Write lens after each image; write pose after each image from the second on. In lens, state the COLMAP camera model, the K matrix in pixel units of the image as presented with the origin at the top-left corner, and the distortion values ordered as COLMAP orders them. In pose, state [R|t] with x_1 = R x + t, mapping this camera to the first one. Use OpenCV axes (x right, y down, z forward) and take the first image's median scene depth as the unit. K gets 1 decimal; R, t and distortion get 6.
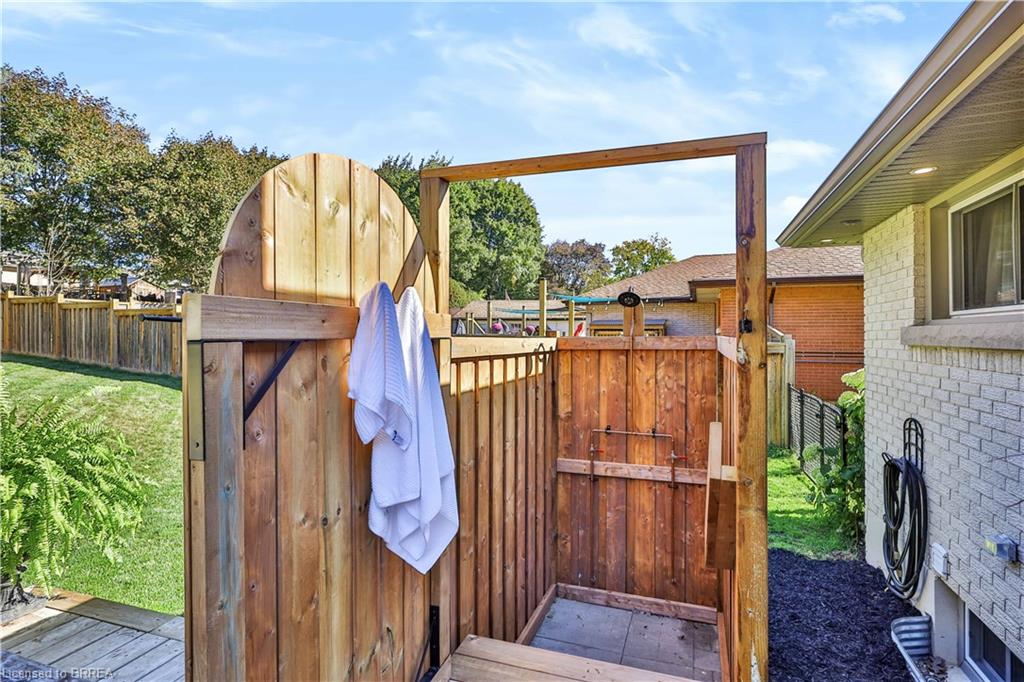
lens RADIAL K [[512.0, 0, 512.5], [0, 512.0, 338.1], [0, 0, 1]] dist [0.004597, 0.002718]
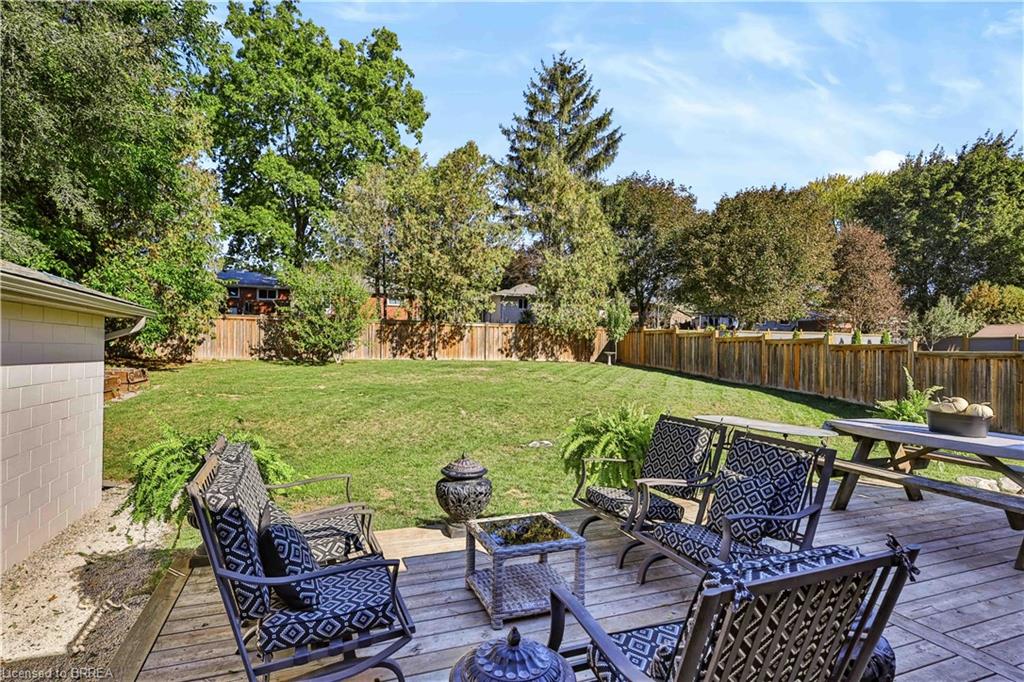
lens RADIAL K [[512.0, 0, 512.0], [0, 512.0, 349.0], [0, 0, 1]] dist [0.004597, 0.002718]
pose [[0.660469, 0.001690, -0.750851, -0.056757], [-0.011191, 0.999909, -0.007593, -0.004404], [0.750770, 0.013417, 0.660428, -0.236793]]
